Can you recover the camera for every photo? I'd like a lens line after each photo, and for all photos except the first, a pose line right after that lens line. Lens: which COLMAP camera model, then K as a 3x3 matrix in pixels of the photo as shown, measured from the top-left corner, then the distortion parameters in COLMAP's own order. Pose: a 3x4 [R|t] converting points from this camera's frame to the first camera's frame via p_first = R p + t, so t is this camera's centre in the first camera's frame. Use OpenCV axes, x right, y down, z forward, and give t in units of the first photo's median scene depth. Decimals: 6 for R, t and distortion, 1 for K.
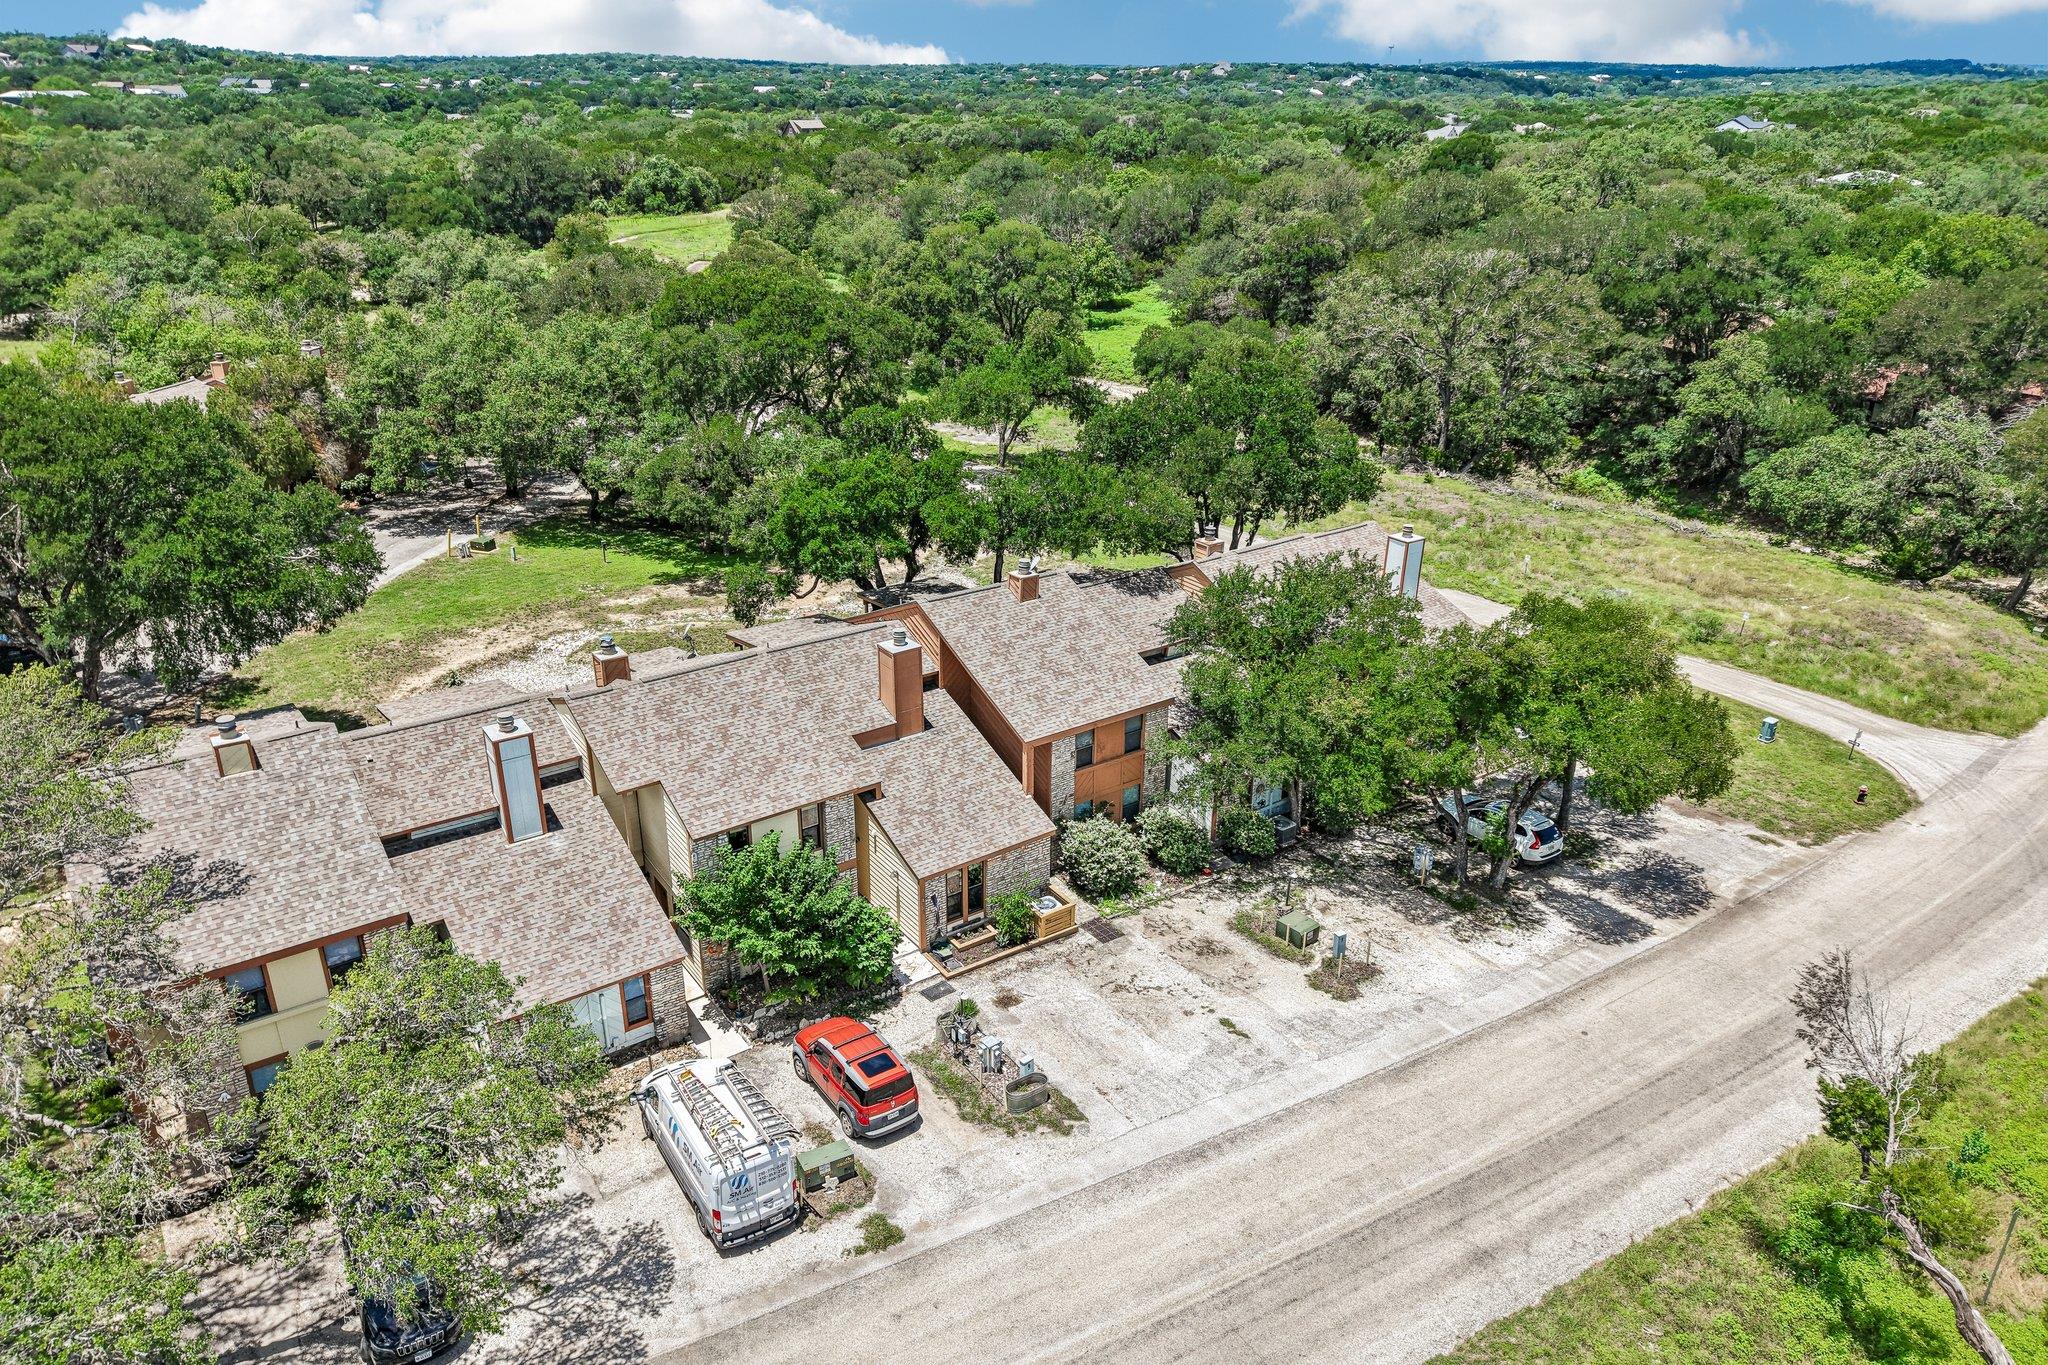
lens RADIAL K [[1377.1, 0, 1049.6], [0, 1377.1, 680.3], [0, 0, 1]] dist [0.021436, -0.017481]
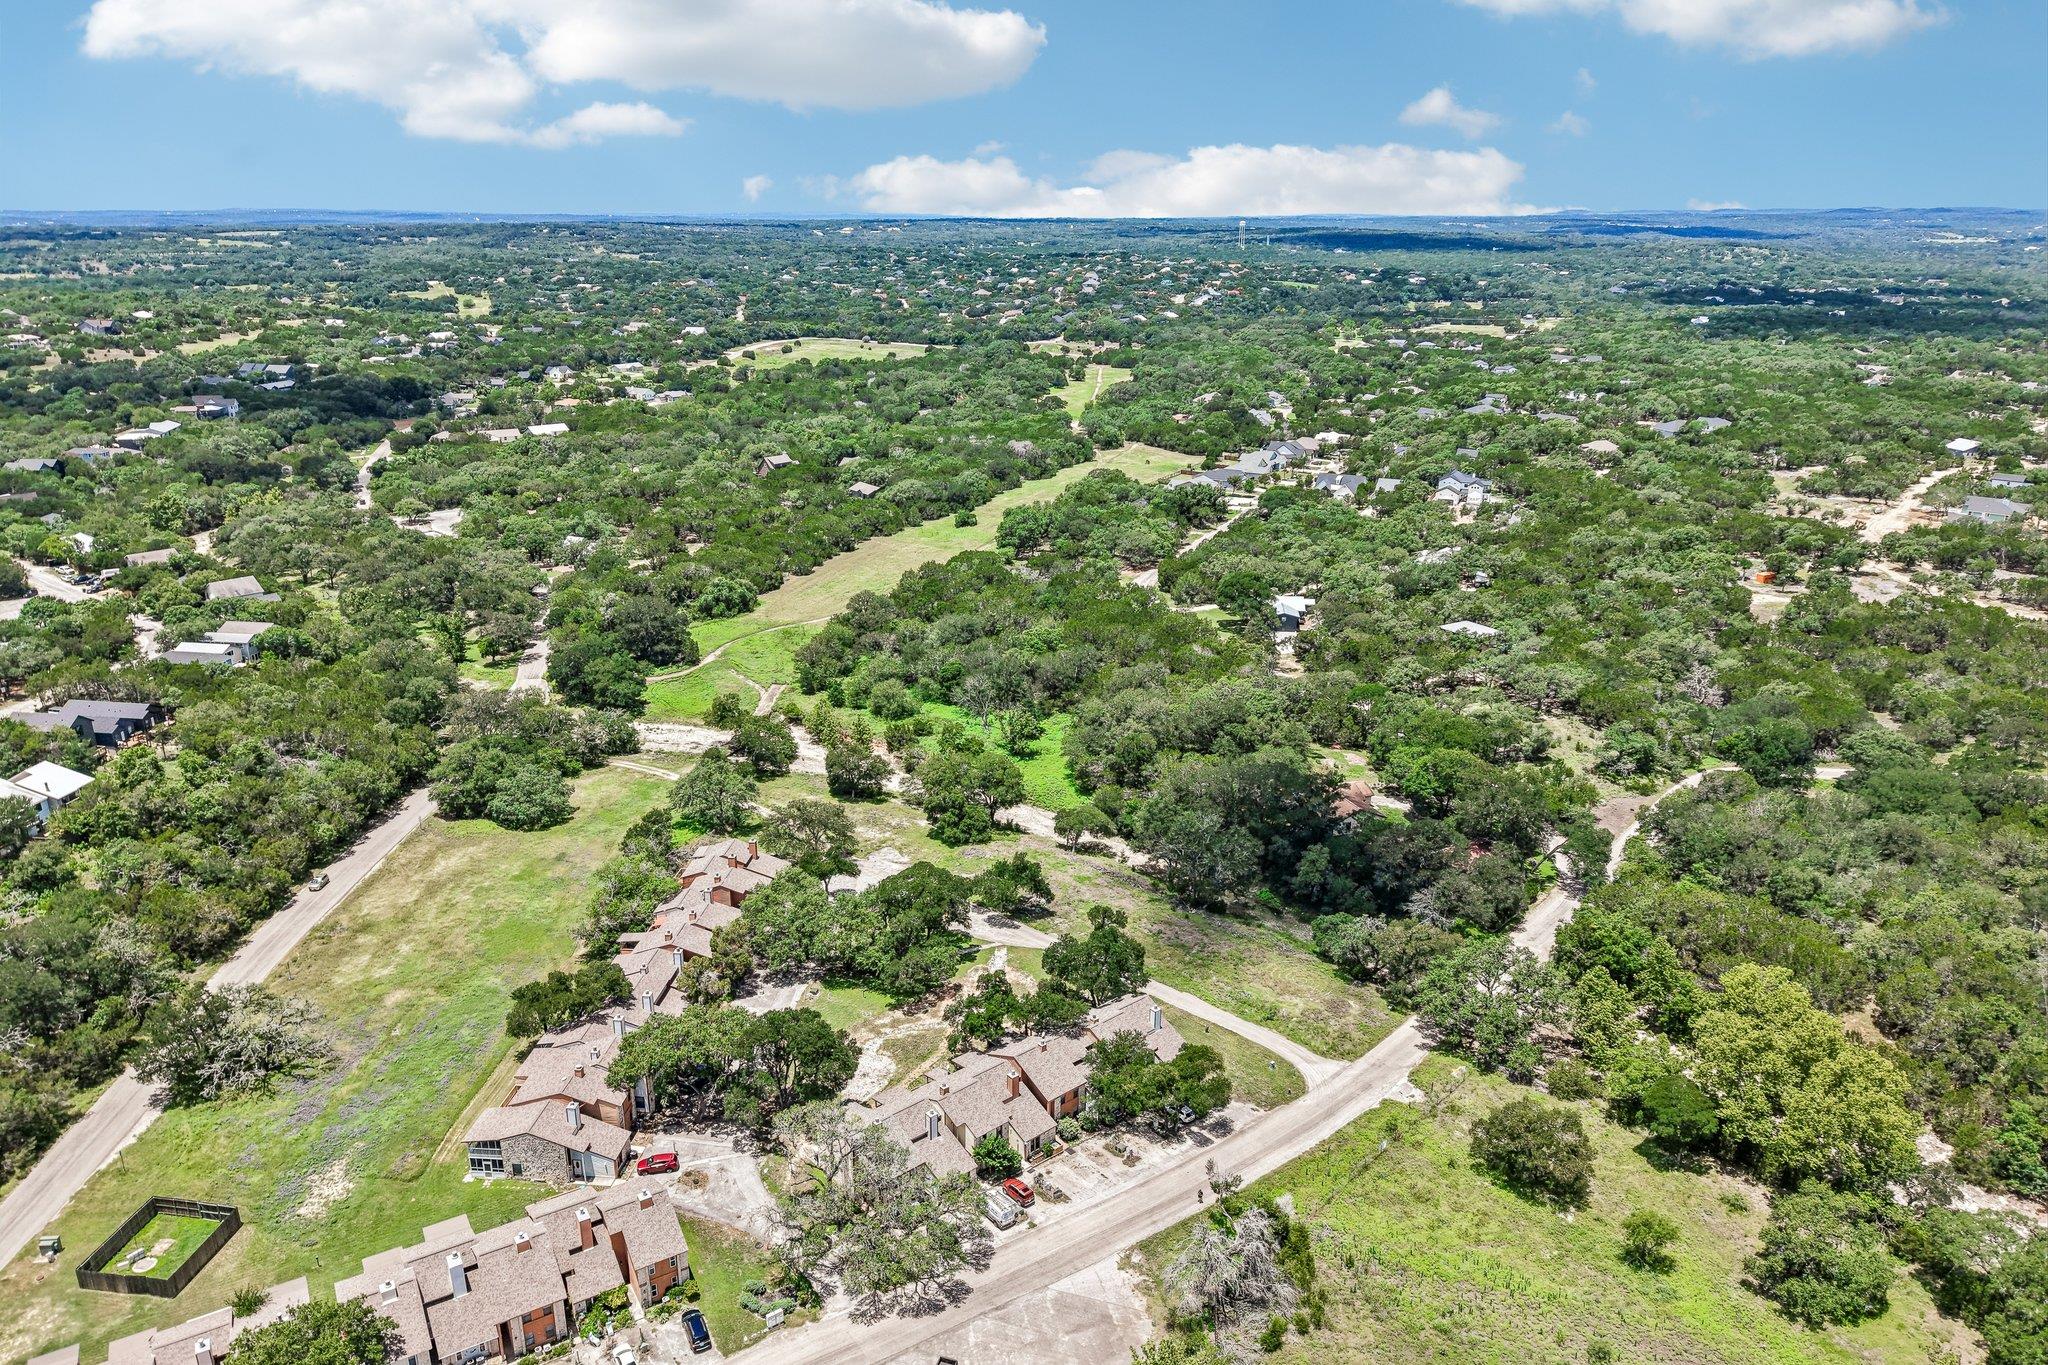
lens RADIAL K [[1377.1, 0, 1049.6], [0, 1377.1, 680.3], [0, 0, 1]] dist [0.021436, -0.017481]
pose [[0.996534, -0.029131, 0.077914, -0.272070], [0.035277, 0.996273, -0.078710, -0.800037], [-0.075331, 0.081186, 0.993848, -2.837666]]
